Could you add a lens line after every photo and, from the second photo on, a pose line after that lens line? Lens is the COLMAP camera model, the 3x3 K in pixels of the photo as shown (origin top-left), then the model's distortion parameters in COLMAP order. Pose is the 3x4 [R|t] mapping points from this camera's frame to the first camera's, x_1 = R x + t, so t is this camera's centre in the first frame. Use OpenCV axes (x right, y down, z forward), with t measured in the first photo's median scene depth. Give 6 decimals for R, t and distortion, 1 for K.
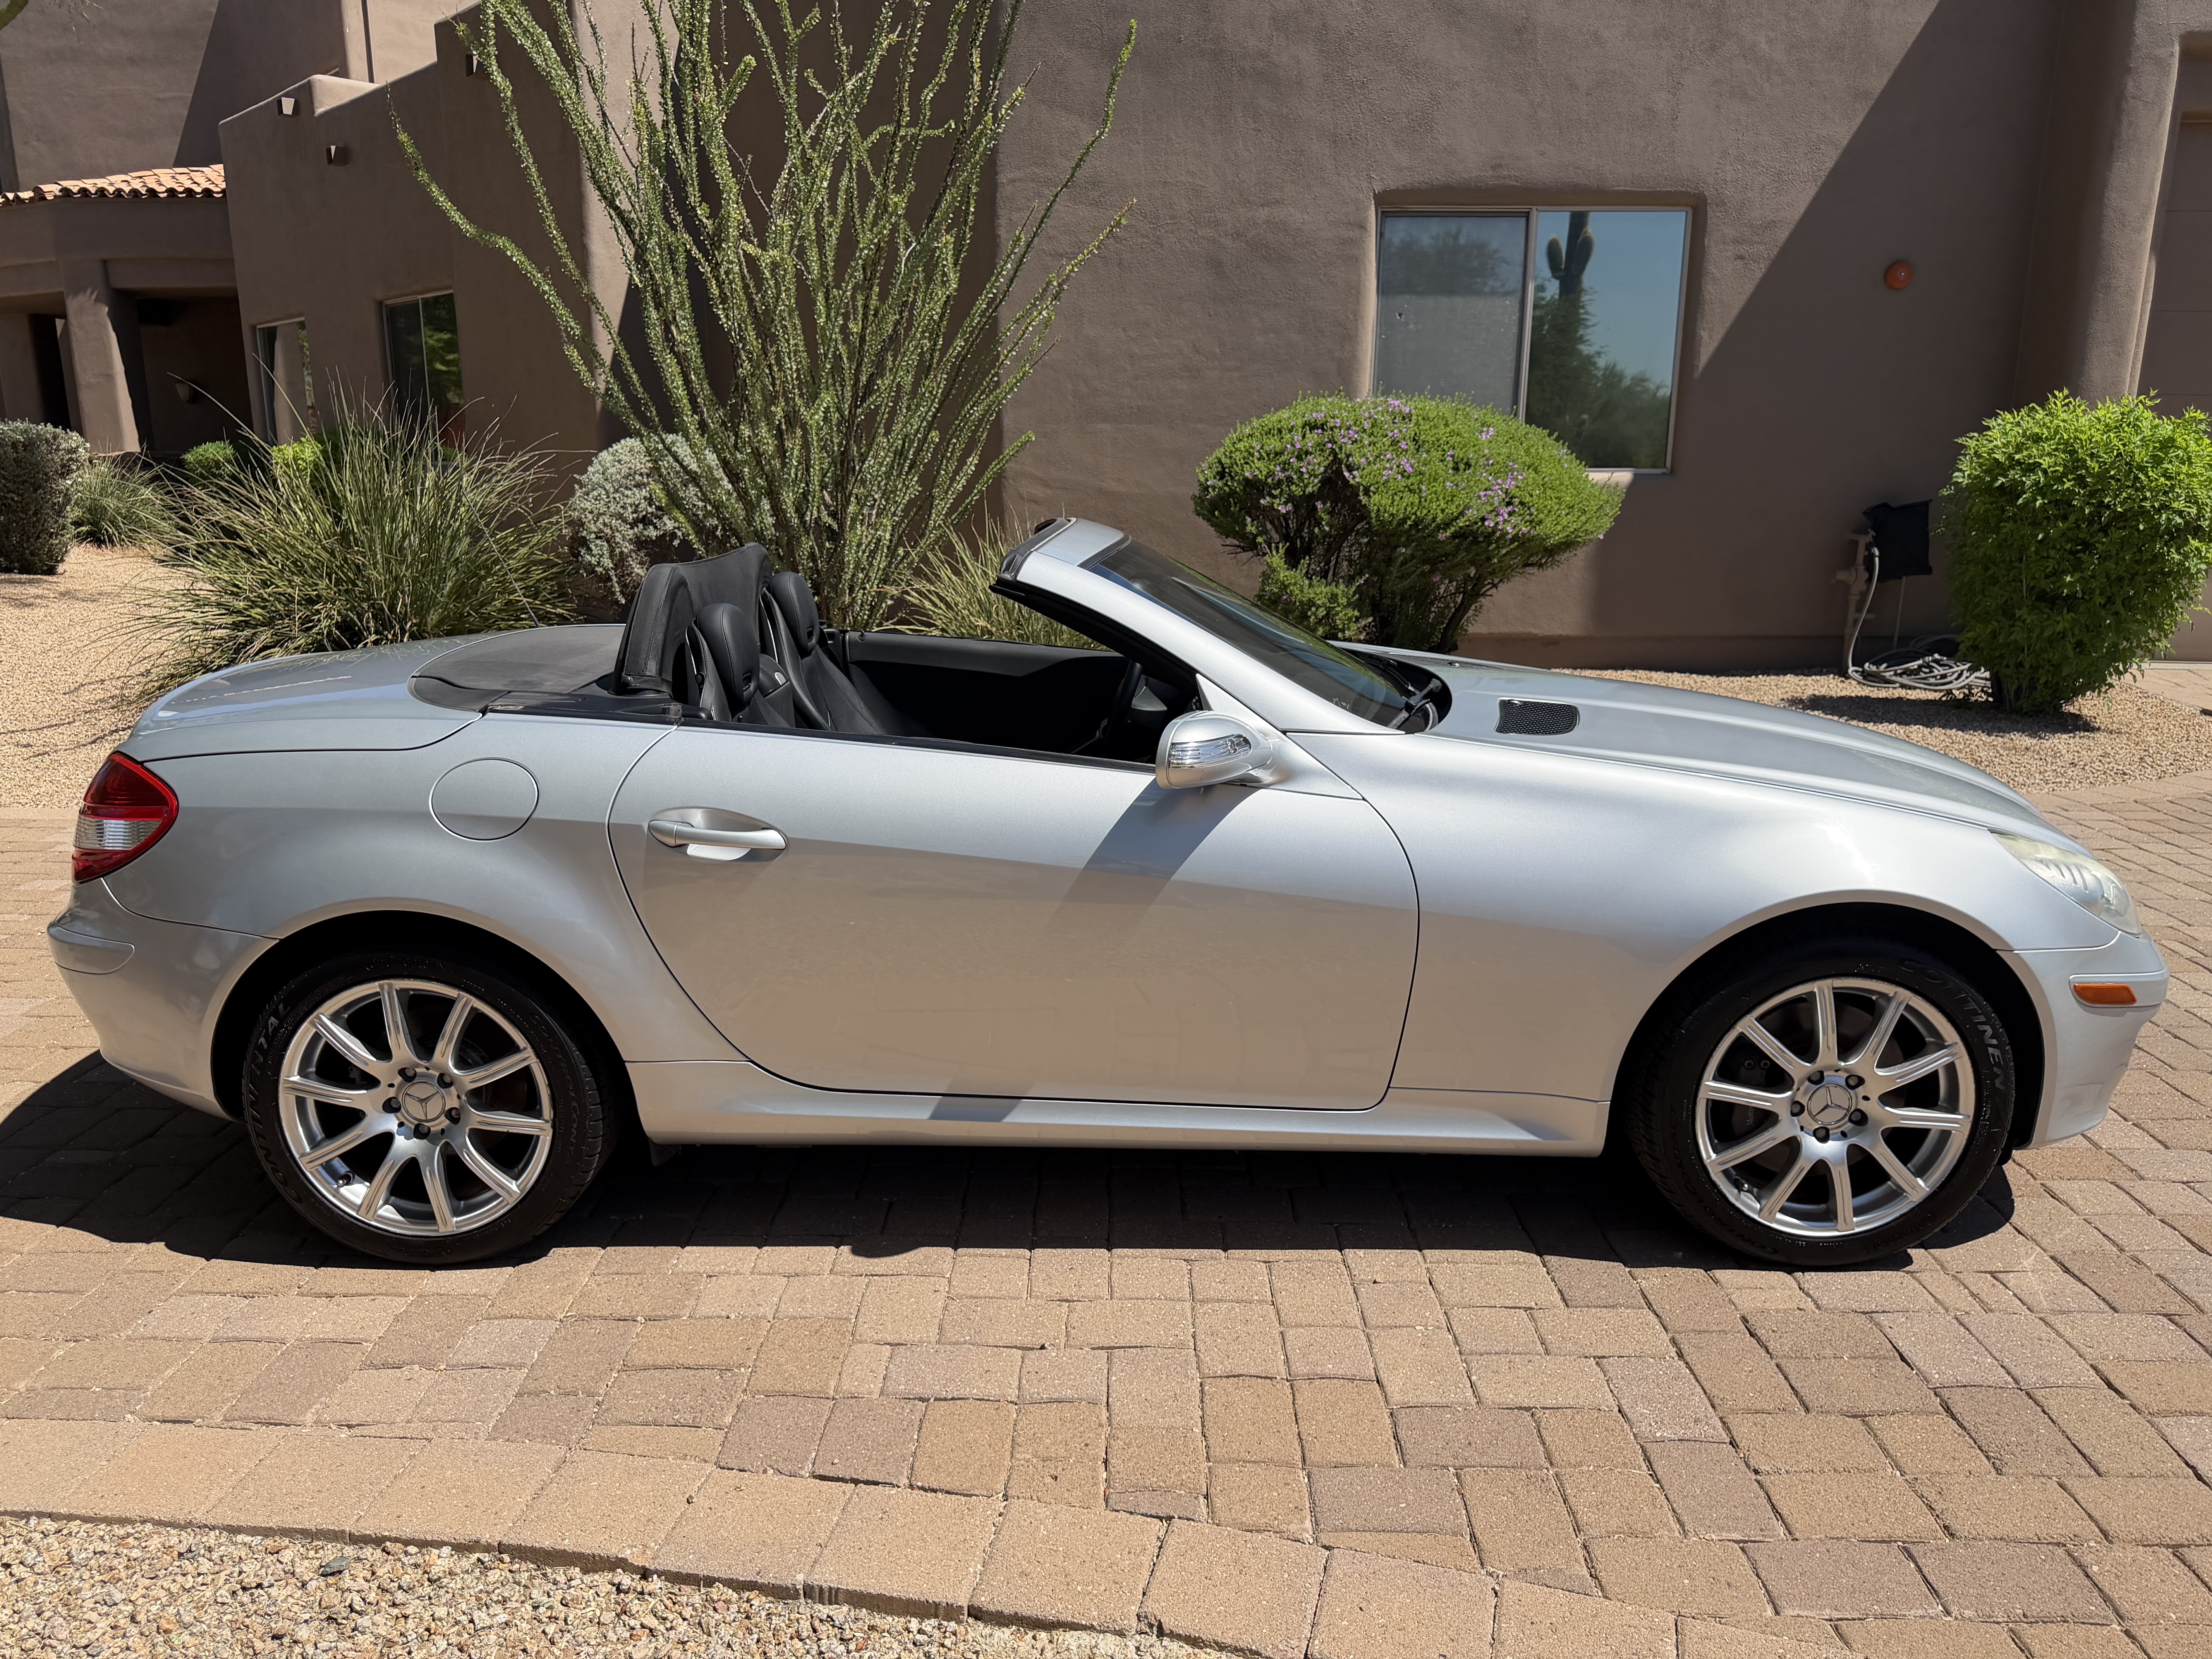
lens RADIAL K [[1553.8, 0, 1089.3], [0, 1553.8, 832.8], [0, 0, 1]] dist [0.004595, -0.005909]
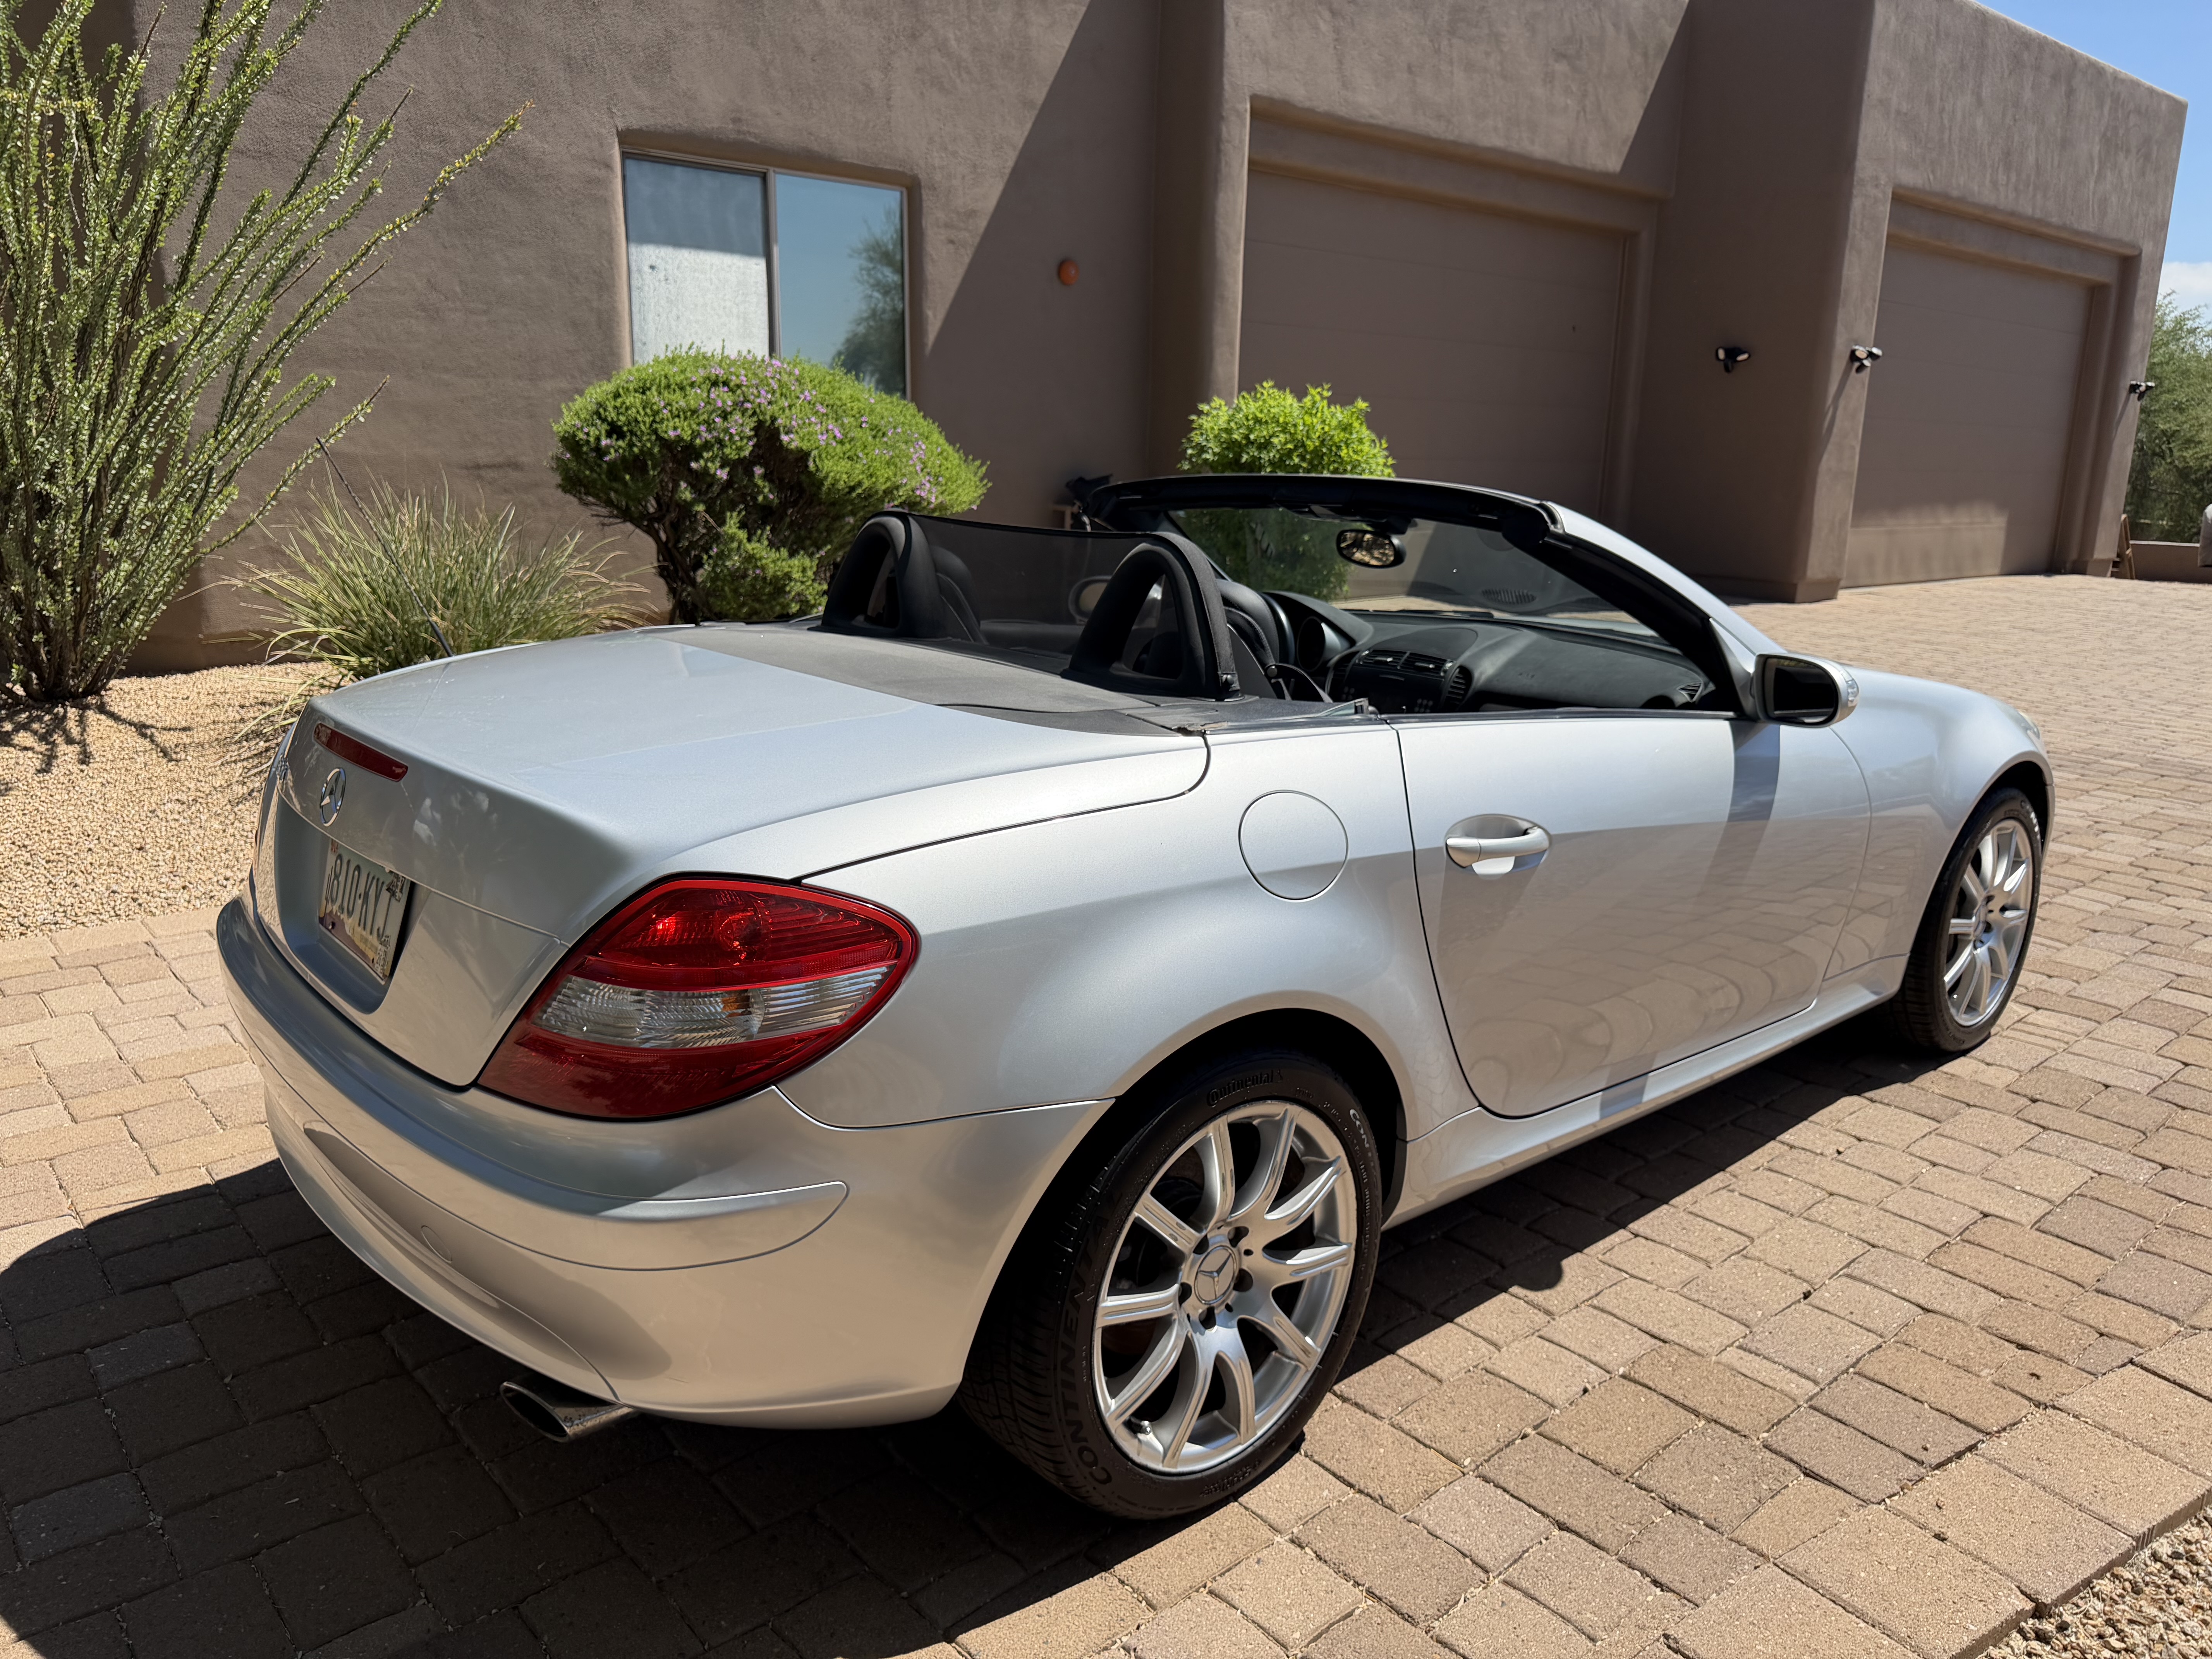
lens RADIAL K [[1541.9, 0, 1105.4], [0, 1541.9, 842.9], [0, 0, 1]] dist [0.016703, -0.022428]
pose [[0.750112, -0.151570, 0.643707, -0.330615], [0.136677, 0.987897, 0.073344, -0.031581], [-0.647032, 0.032964, 0.761750, 0.176434]]
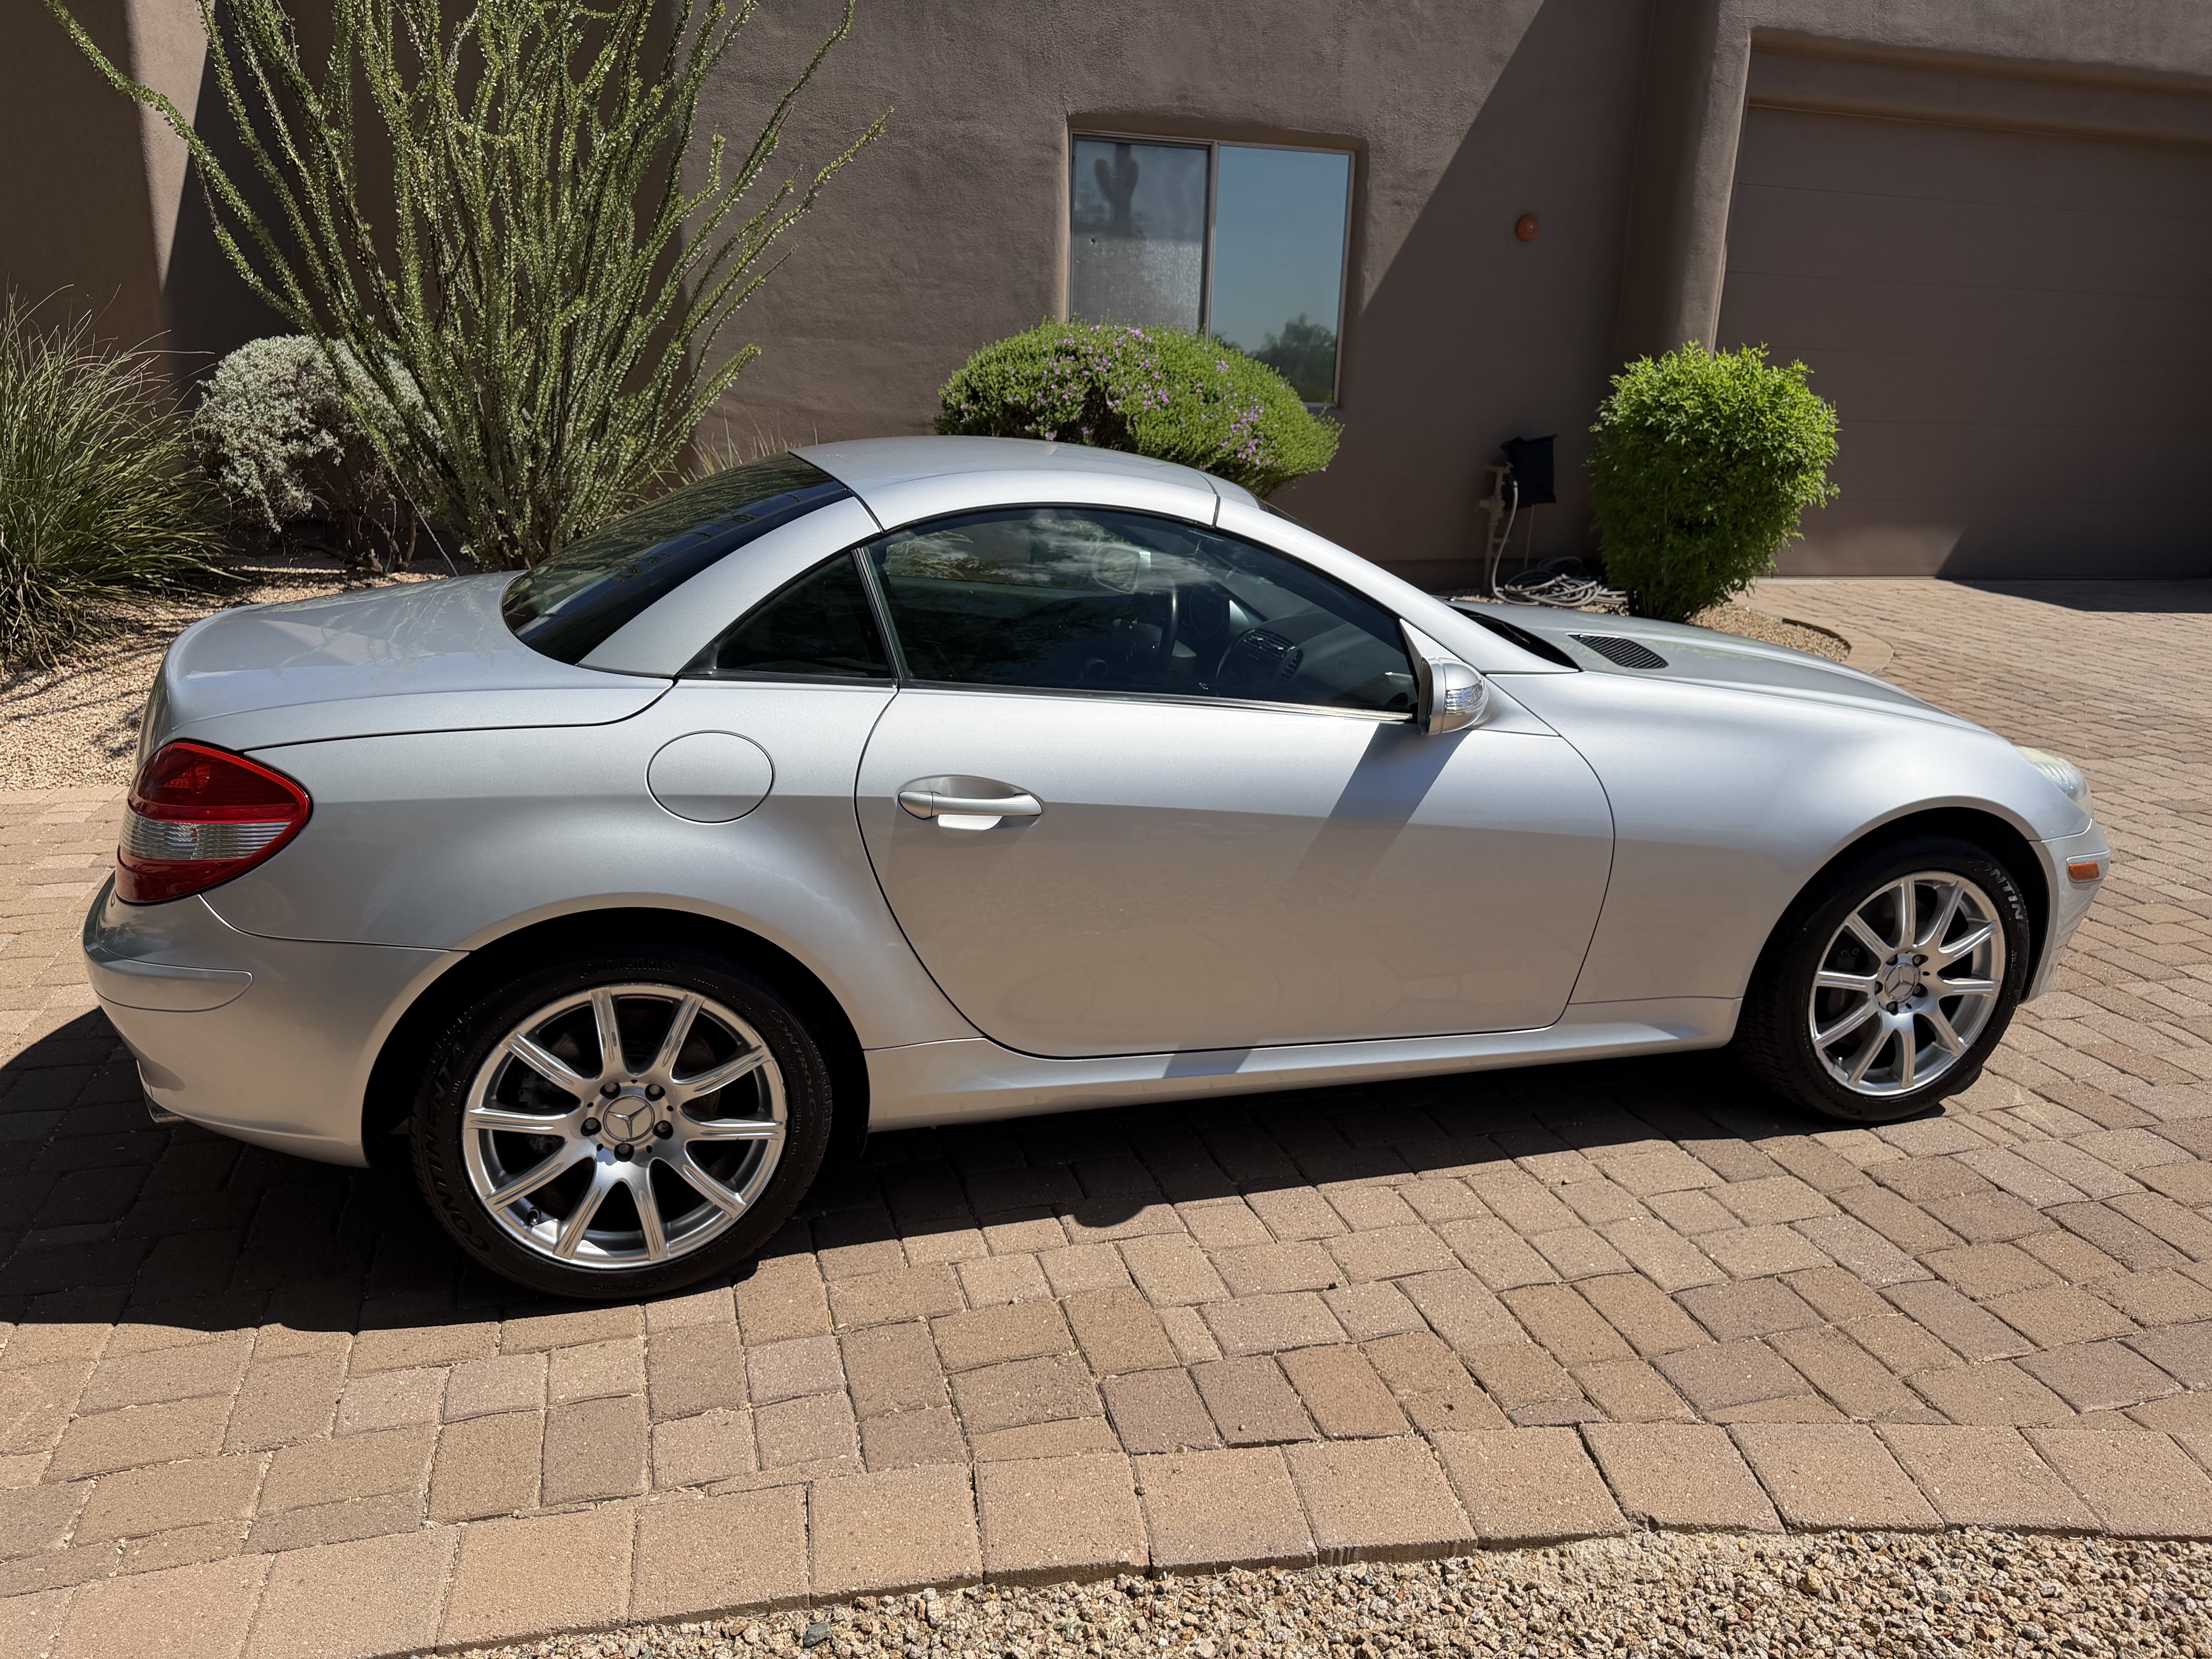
lens RADIAL K [[1553.4, 0, 1106.0], [0, 1553.4, 829.5], [0, 0, 1]] dist [0.008638, -0.007257]
pose [[0.952742, -0.059846, 0.297829, -0.155793], [0.045141, 0.997409, 0.056017, -0.010959], [-0.300409, -0.039926, 0.952974, 0.028366]]
